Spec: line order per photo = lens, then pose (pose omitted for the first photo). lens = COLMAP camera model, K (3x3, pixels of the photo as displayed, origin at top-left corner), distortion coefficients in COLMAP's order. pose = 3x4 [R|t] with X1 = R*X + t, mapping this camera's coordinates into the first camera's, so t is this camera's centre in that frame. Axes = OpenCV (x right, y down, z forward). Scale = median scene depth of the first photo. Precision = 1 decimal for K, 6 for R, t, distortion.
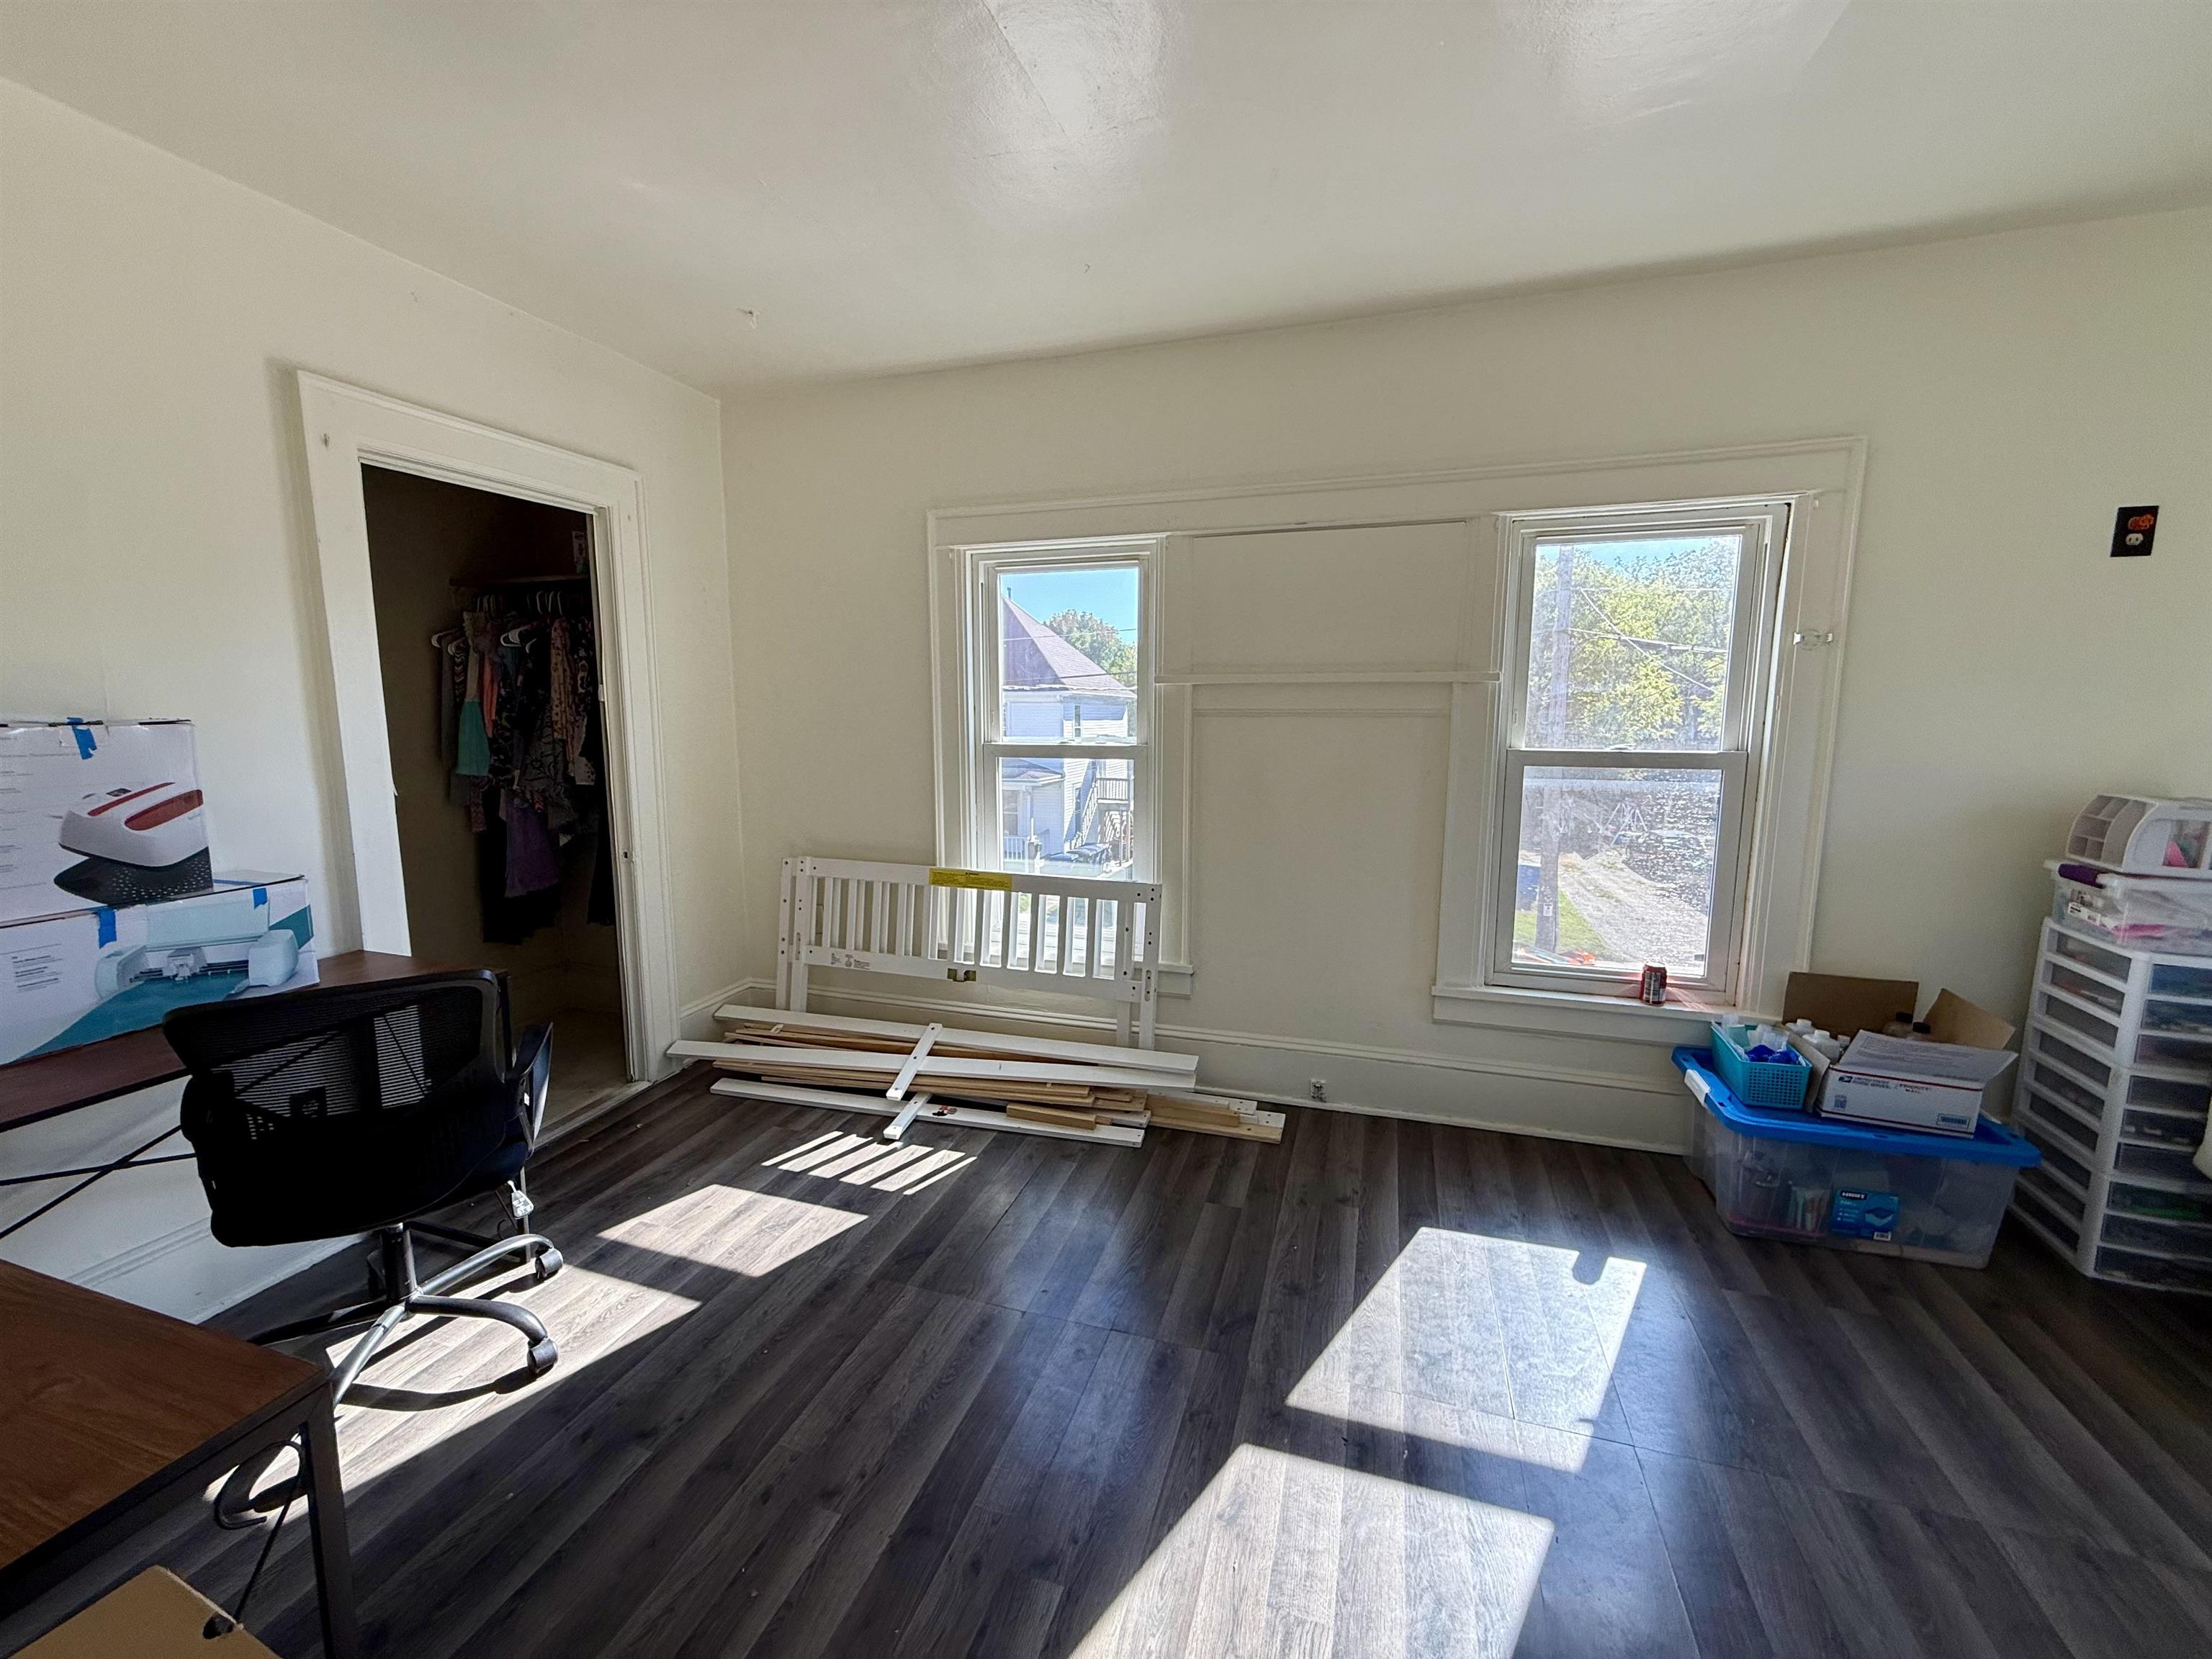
lens RADIAL K [[888.2, 0, 1094.0], [0, 888.2, 824.7], [0, 0, 1]] dist [0.000073, 0.000020]
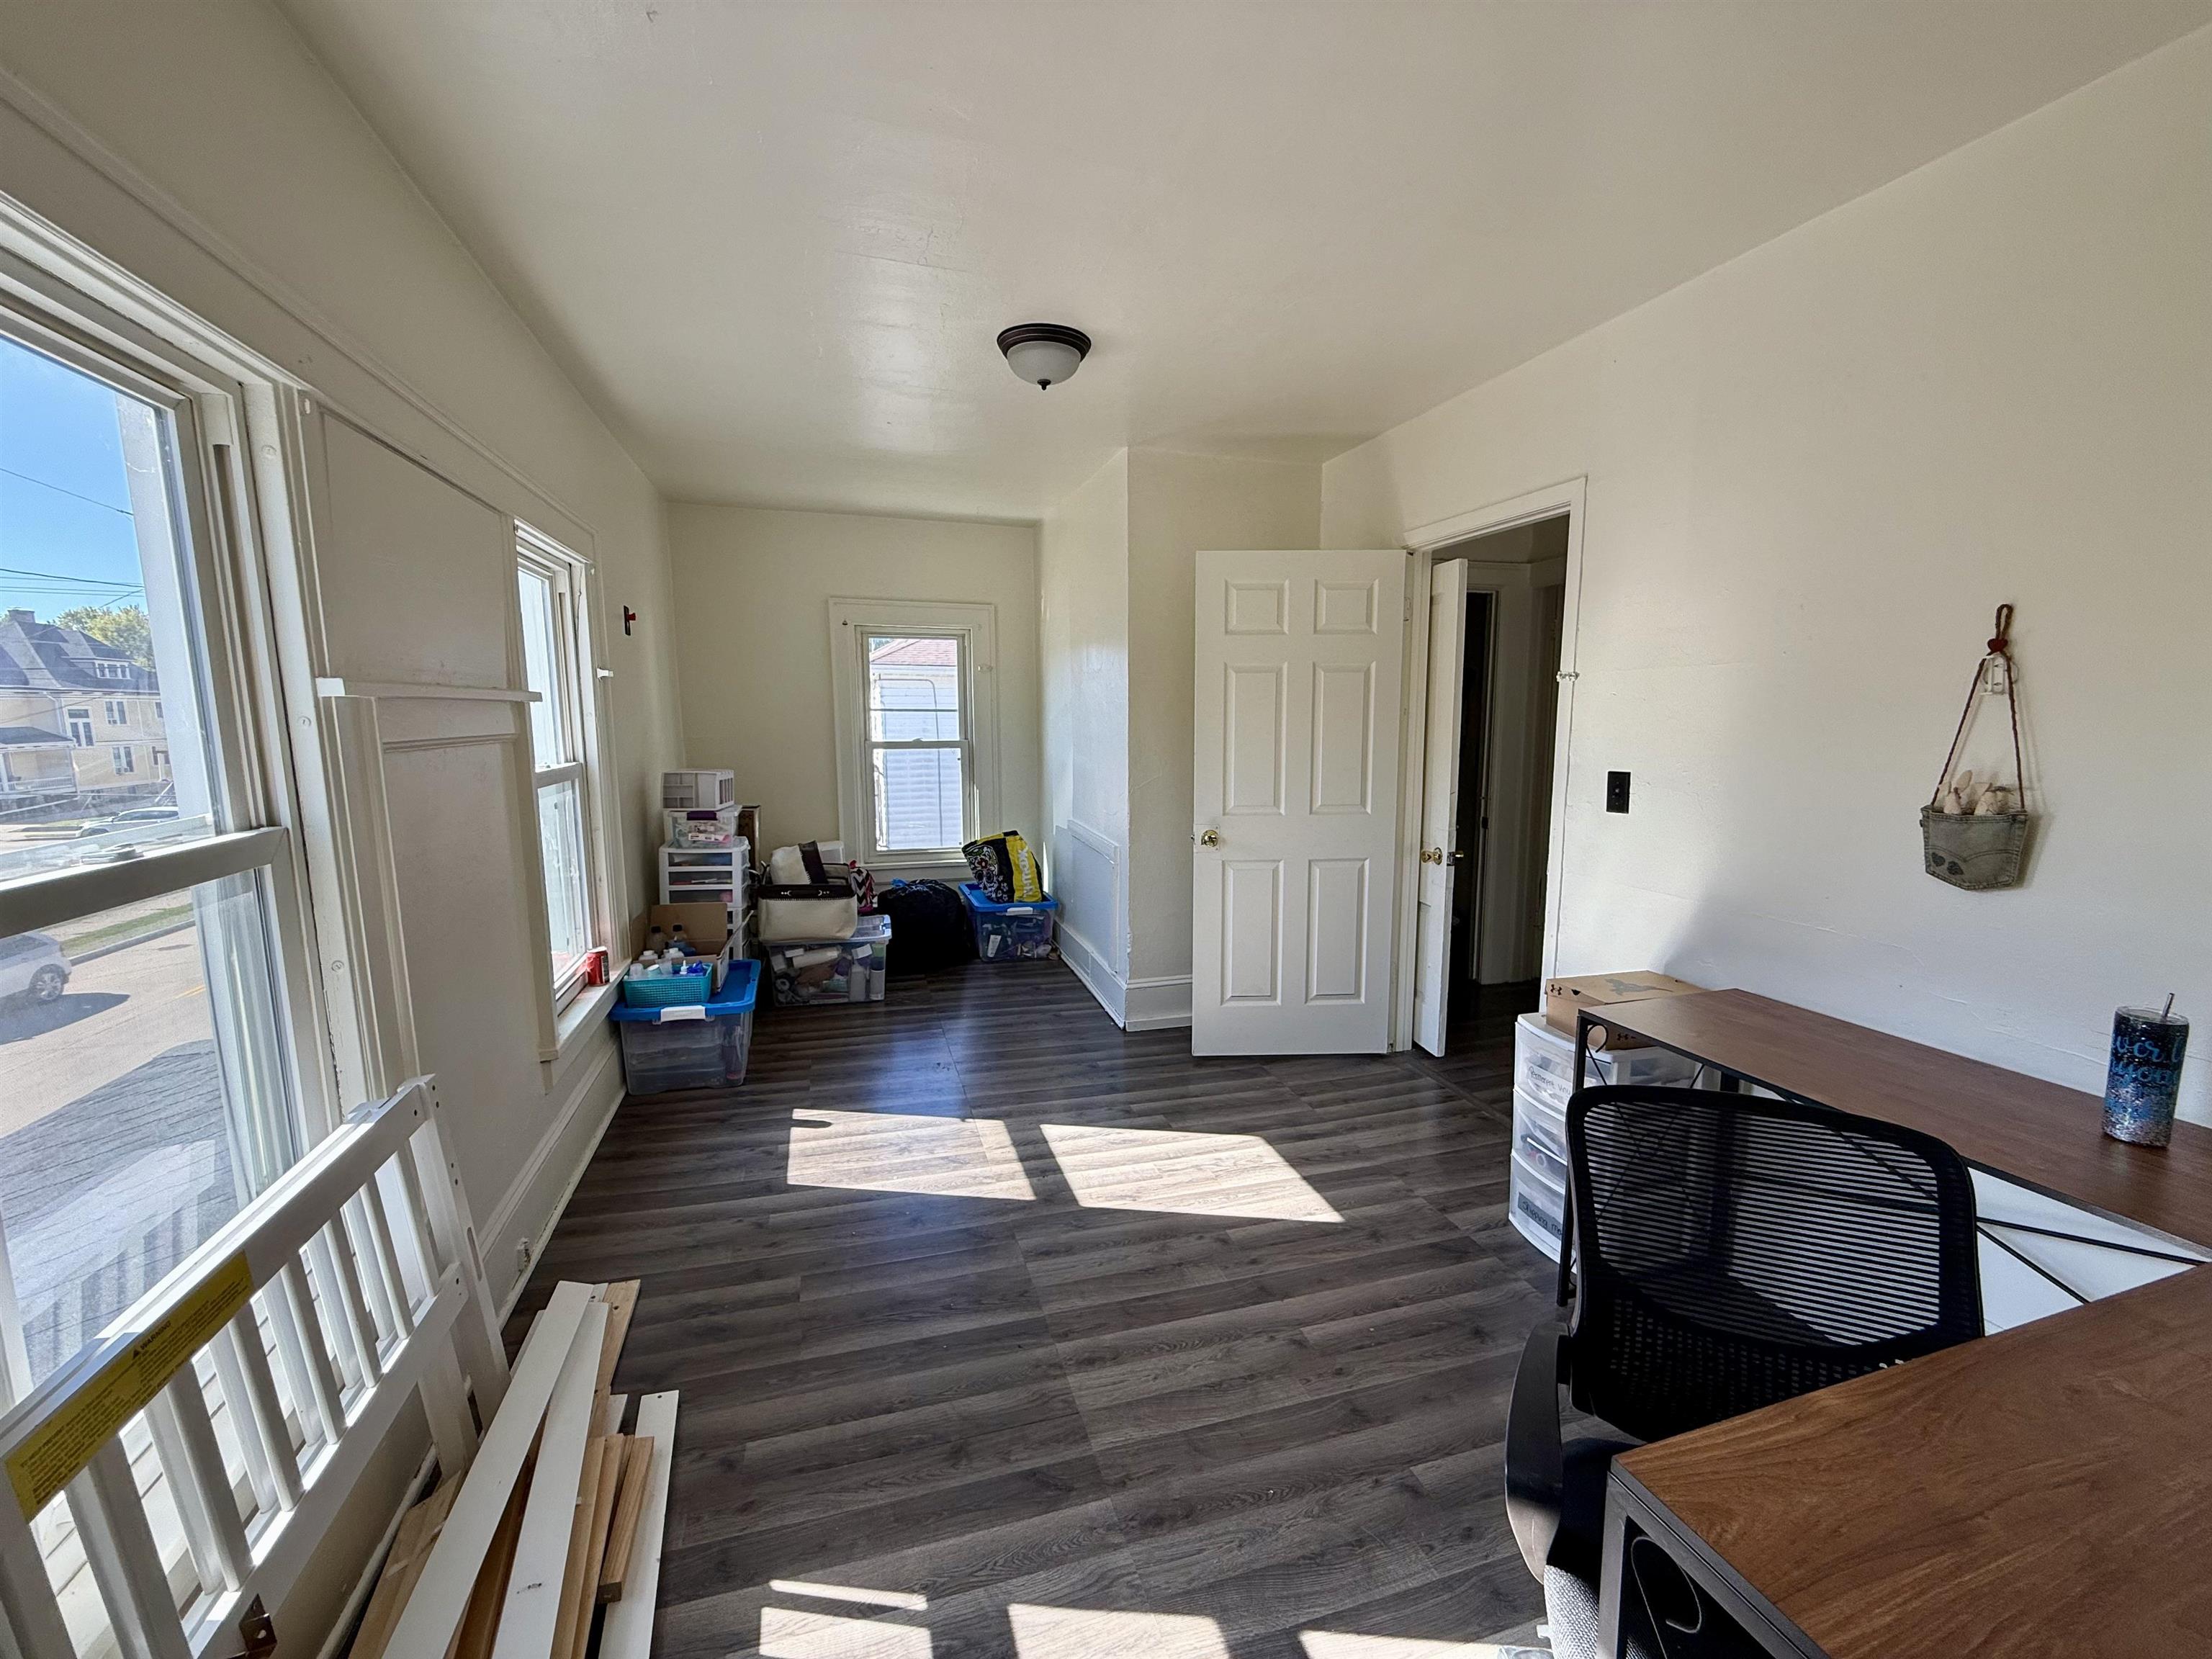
lens RADIAL K [[888.2, 0, 1085.7], [0, 888.2, 830.0], [0, 0, 1]] dist [0.000073, 0.000020]
pose [[-0.572186, -0.114319, 0.812117, -0.895842], [0.108673, 0.970936, 0.213243, -0.238083], [-0.812892, 0.210270, -0.543133, 1.482094]]
